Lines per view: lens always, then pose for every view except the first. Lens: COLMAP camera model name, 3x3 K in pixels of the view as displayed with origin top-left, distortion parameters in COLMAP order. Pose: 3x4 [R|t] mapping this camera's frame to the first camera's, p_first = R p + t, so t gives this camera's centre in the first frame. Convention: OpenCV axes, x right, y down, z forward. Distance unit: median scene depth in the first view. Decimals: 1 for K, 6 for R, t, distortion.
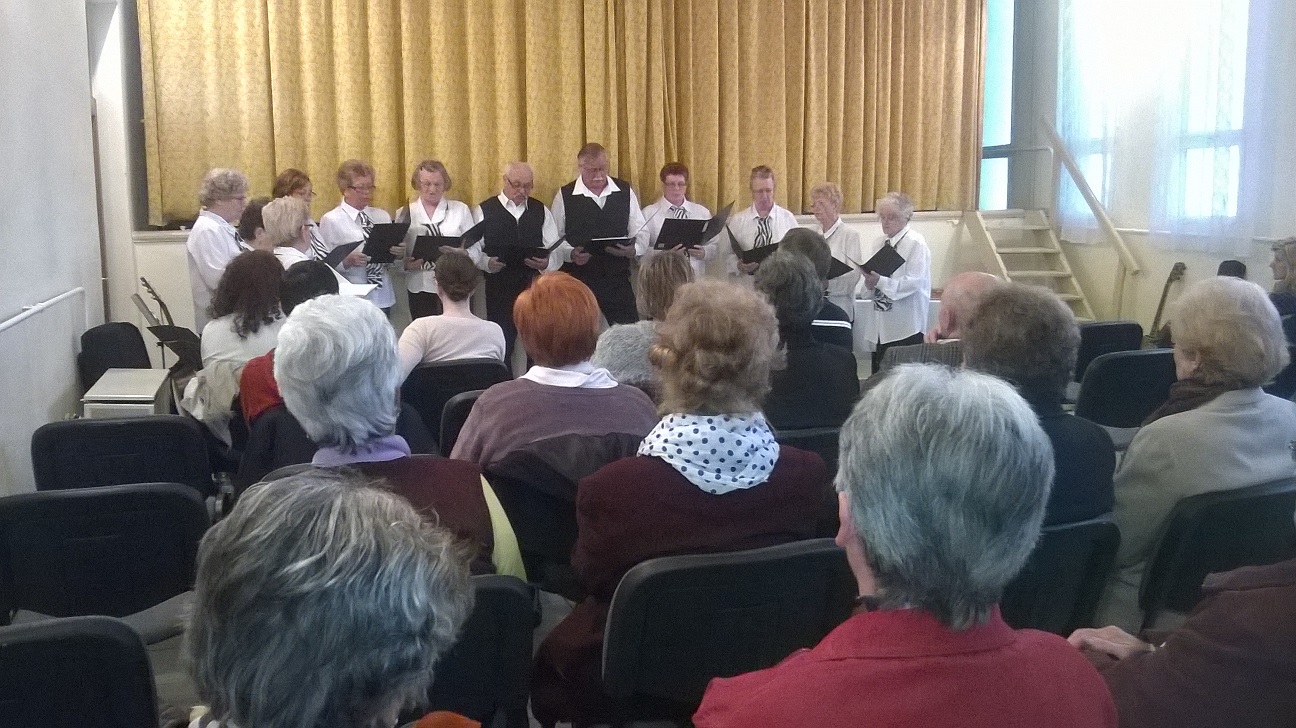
lens RADIAL K [[1110.7, 0, 652.6], [0, 1110.7, 350.3], [0, 0, 1]] dist [0.038183, -0.140966]
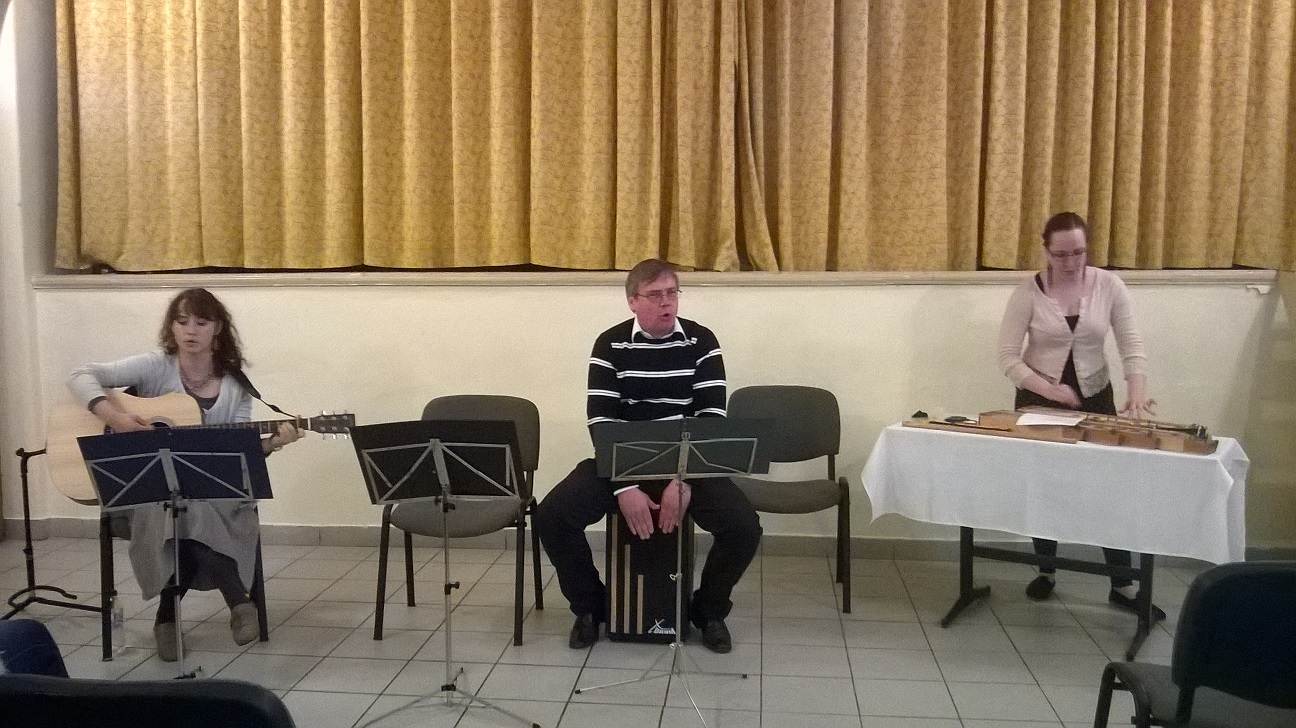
lens RADIAL K [[1155.6, 0, 647.7], [0, 1155.6, 356.4], [0, 0, 1]] dist [0.040922, -0.175613]
pose [[0.913416, 0.051548, -0.403751, 0.262323], [-0.066307, 0.997542, -0.022649, -0.053493], [0.401591, 0.047459, 0.914589, 0.379596]]
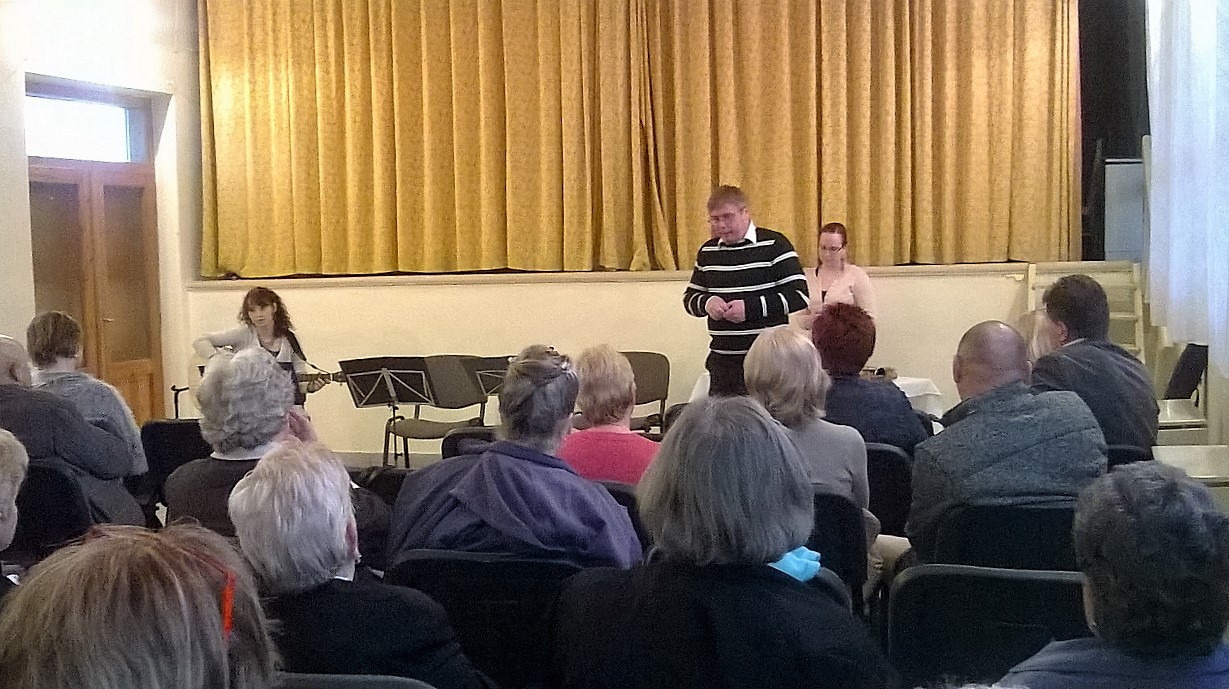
lens RADIAL K [[1321.3, 0, 617.5], [0, 1321.3, 344.9], [0, 0, 1]] dist [0.008878, 0.000000]
pose [[0.815509, 0.038871, -0.577437, 0.682471], [-0.067399, 0.997332, -0.028051, -0.026473], [0.574806, 0.061795, 0.815953, 0.094384]]
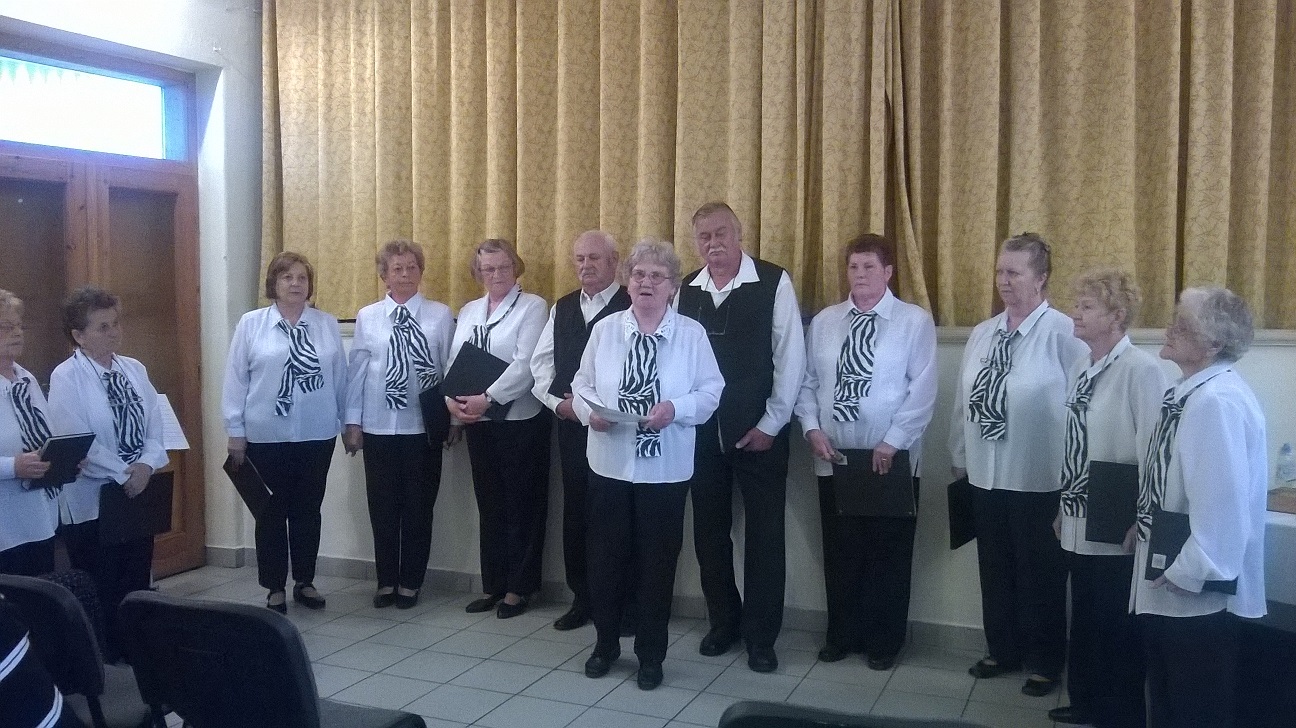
lens RADIAL K [[1155.6, 0, 633.9], [0, 1155.6, 355.5], [0, 0, 1]] dist [0.040922, -0.175613]
pose [[0.746794, 0.053614, -0.662891, 0.350942], [-0.096092, 0.994985, -0.027781, -0.078191], [0.658077, 0.084445, 0.748200, 0.476243]]
